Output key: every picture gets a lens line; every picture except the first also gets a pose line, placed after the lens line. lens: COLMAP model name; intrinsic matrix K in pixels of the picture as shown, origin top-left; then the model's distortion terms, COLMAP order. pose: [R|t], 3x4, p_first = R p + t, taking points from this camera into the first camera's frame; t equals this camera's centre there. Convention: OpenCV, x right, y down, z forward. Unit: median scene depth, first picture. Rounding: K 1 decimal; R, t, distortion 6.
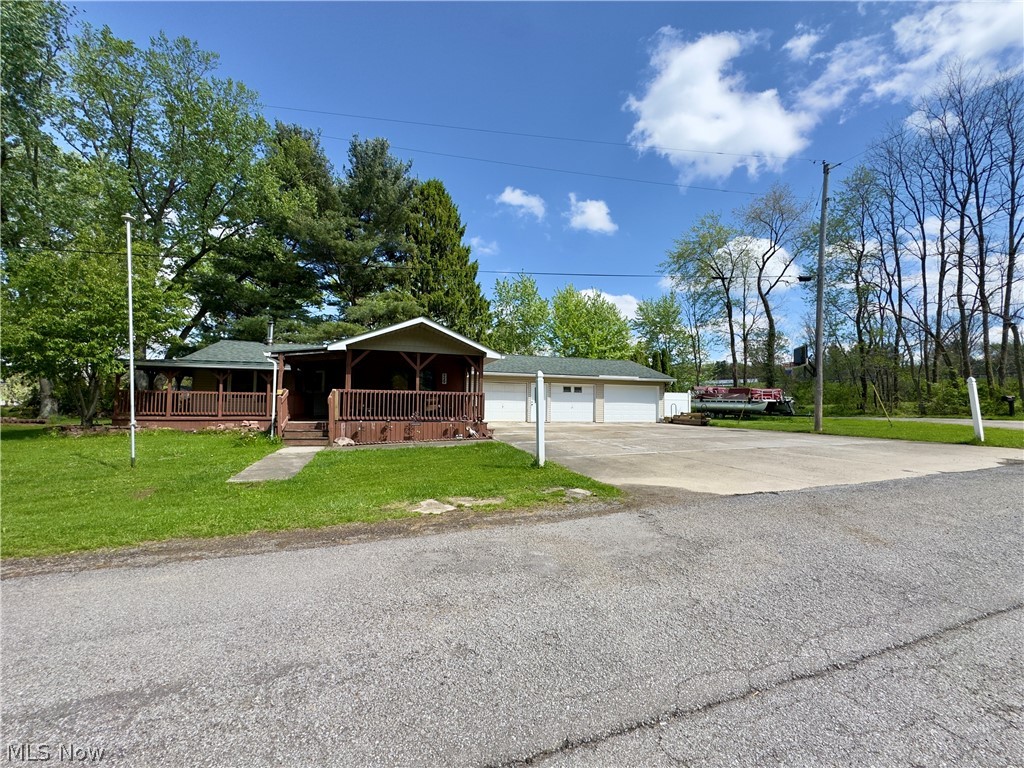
lens RADIAL K [[409.3, 0, 514.7], [0, 409.3, 386.4], [0, 0, 1]] dist [-0.015684, 0.000030]
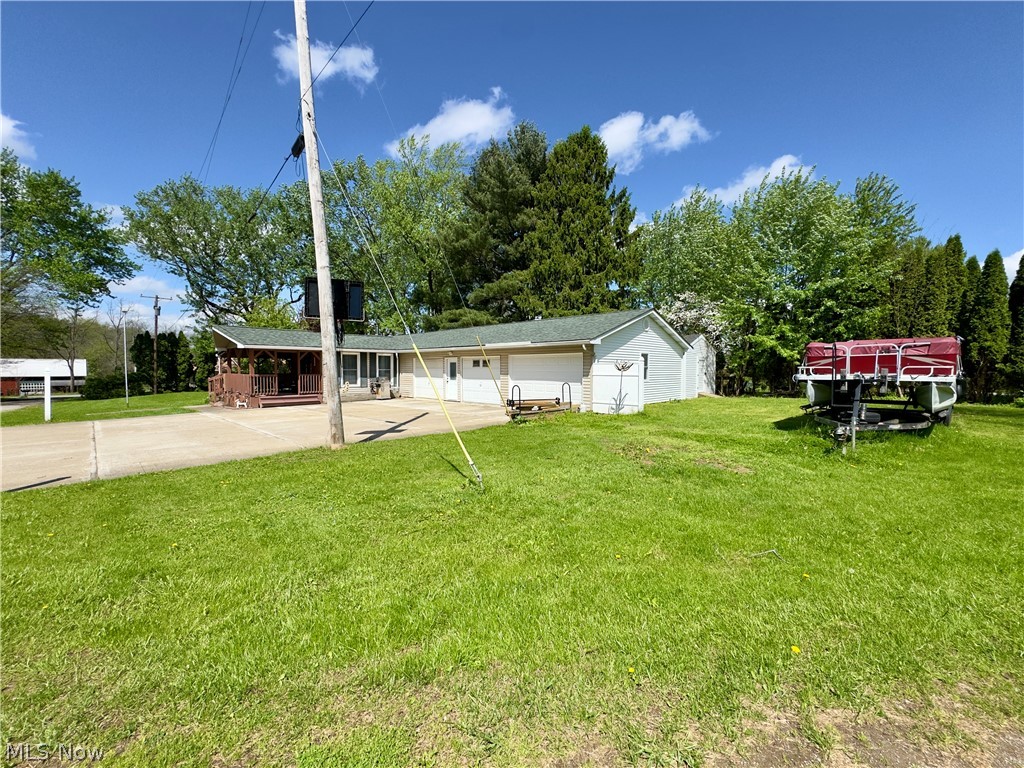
lens RADIAL K [[409.3, 0, 514.1], [0, 409.3, 375.9], [0, 0, 1]] dist [-0.015684, 0.000030]
pose [[0.492317, 0.002895, -0.870411, 0.876363], [0.043881, 0.998640, 0.028141, 0.012427], [0.869309, -0.052048, 0.491521, 0.662674]]
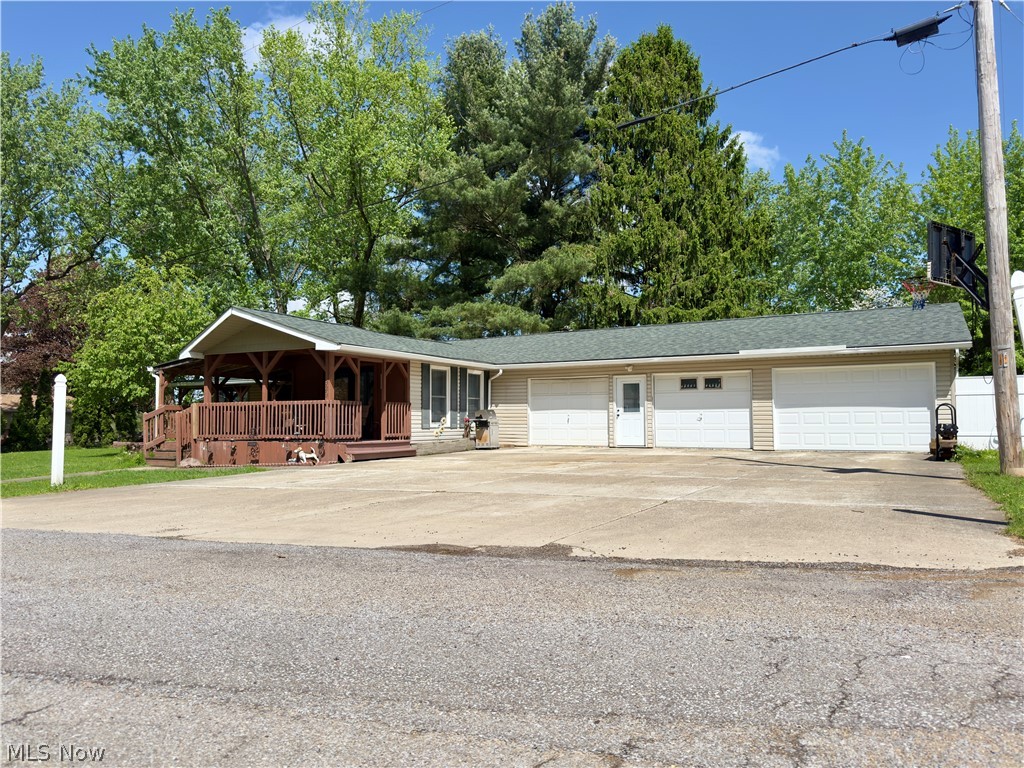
lens RADIAL K [[715.7, 0, 513.6], [0, 715.7, 386.3], [0, 0, 1]] dist [0.003291, -0.001791]
pose [[0.698989, -0.051697, -0.713261, 0.605677], [0.046698, 0.998555, -0.026612, 0.023672], [0.713606, -0.014706, 0.700393, 0.228521]]
